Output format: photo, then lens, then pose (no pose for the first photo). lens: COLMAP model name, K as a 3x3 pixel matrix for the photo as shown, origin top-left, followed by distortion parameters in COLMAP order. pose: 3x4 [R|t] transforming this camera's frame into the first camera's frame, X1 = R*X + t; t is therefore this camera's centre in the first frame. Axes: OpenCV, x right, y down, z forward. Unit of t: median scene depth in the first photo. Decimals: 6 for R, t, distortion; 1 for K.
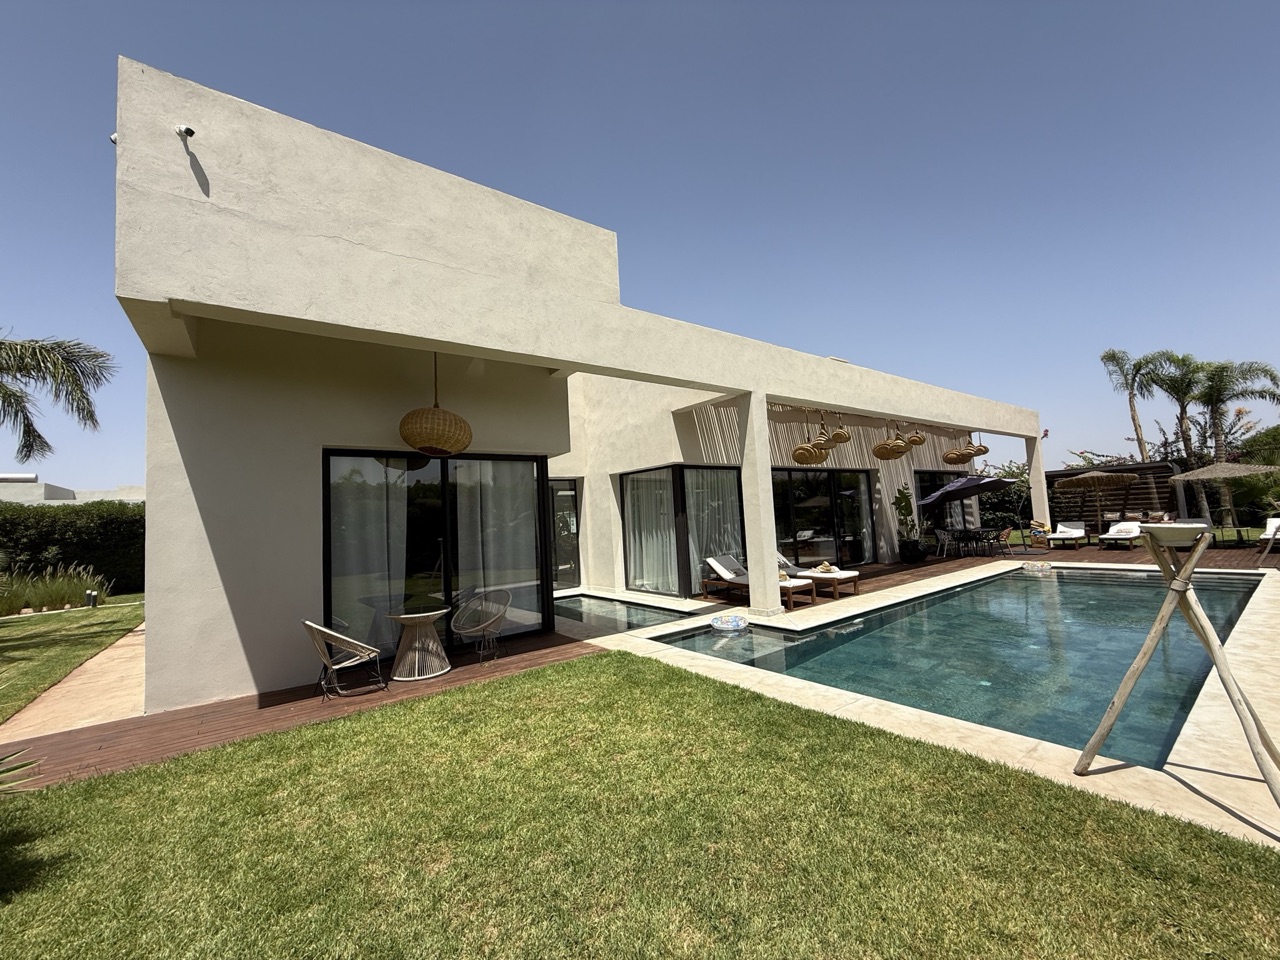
lens RADIAL K [[511.0, 0, 638.0], [0, 511.0, 480.1], [0, 0, 1]] dist [0.001325, 0.000238]
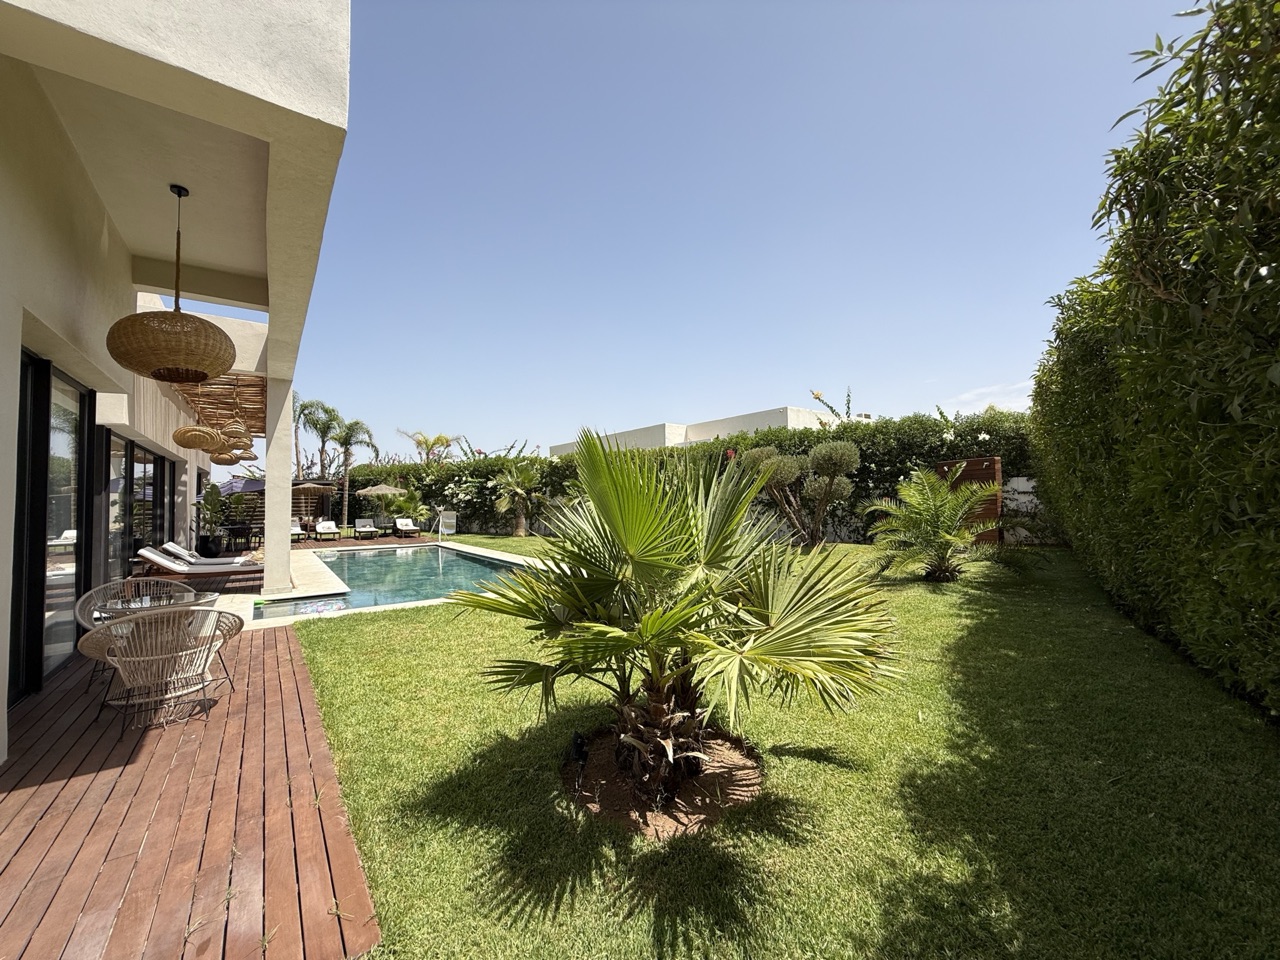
lens RADIAL K [[511.0, 0, 639.1], [0, 511.0, 479.3], [0, 0, 1]] dist [0.001325, 0.000238]
pose [[0.016388, 0.094968, 0.995345, -0.798479], [-0.063728, 0.993554, -0.093748, 0.083075], [-0.997833, -0.061895, 0.022335, 0.252462]]
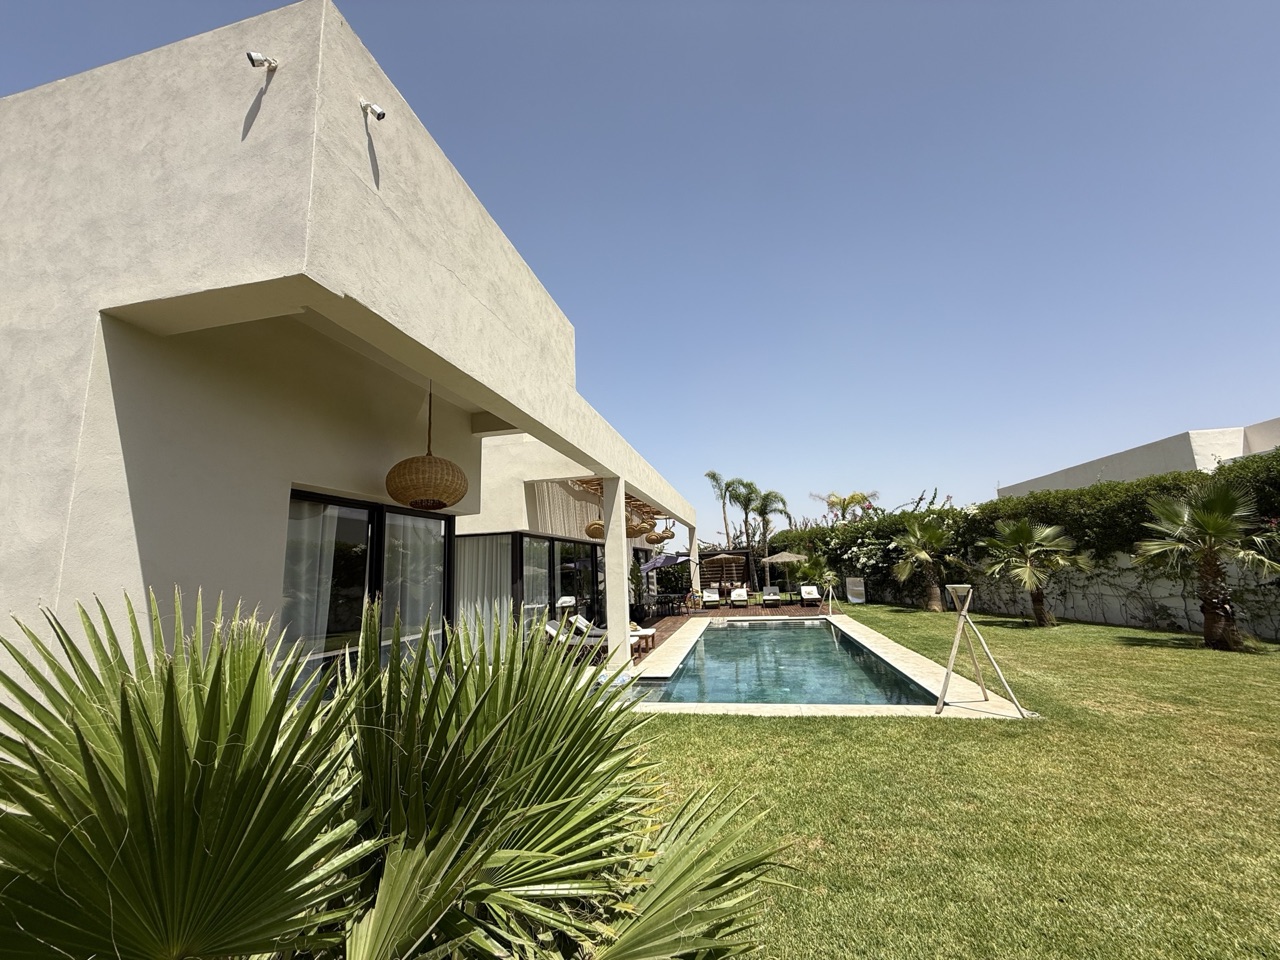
lens RADIAL K [[511.0, 0, 637.9], [0, 511.0, 480.3], [0, 0, 1]] dist [0.001325, 0.000238]
pose [[0.758934, 0.133651, 0.637304, -0.512084], [-0.047142, 0.987419, -0.150935, 0.013509], [-0.649458, 0.084506, 0.755687, 0.066180]]
